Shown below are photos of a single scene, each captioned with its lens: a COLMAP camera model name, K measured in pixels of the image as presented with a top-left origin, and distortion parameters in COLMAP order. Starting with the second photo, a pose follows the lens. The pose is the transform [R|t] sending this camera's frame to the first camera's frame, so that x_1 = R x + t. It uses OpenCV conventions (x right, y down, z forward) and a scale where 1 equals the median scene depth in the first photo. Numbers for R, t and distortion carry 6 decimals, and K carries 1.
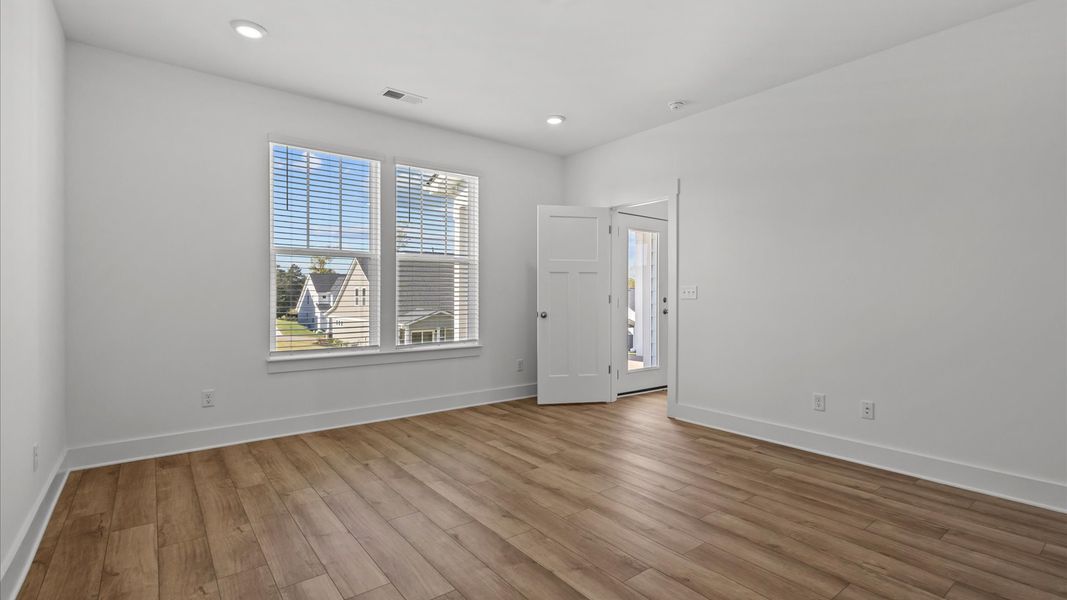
lens RADIAL K [[488.4, 0, 542.8], [0, 488.4, 300.6], [0, 0, 1]] dist [0.002723, -0.000333]
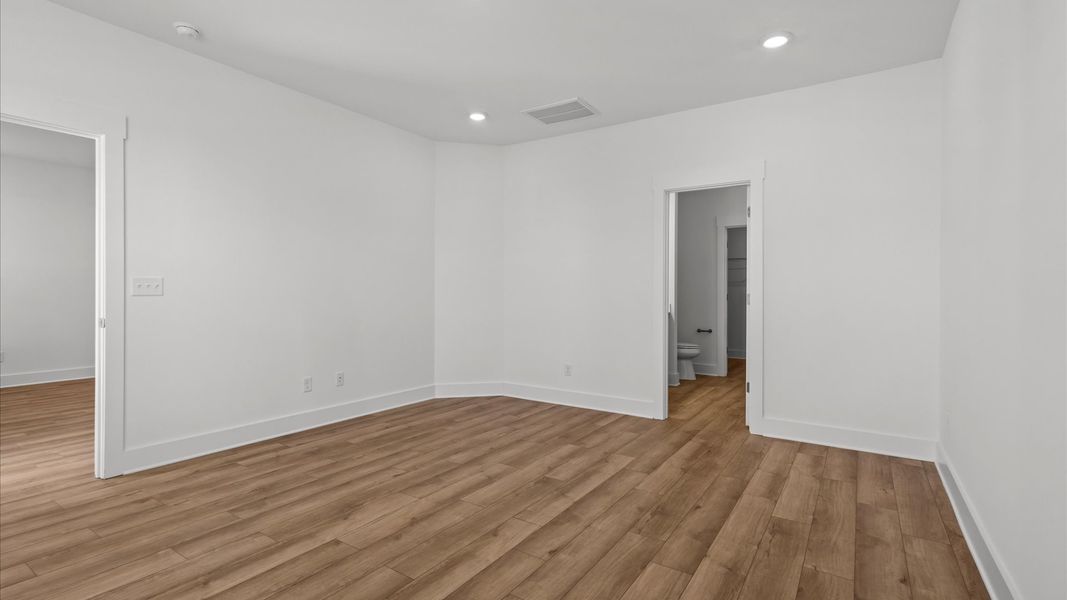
lens RADIAL K [[488.4, 0, 529.8], [0, 488.4, 303.0], [0, 0, 1]] dist [0.002723, -0.000333]
pose [[-0.288376, -0.029995, 0.957047, -0.807557], [0.007492, 0.999408, 0.033580, -0.018088], [-0.957488, 0.016854, -0.287981, 1.008332]]
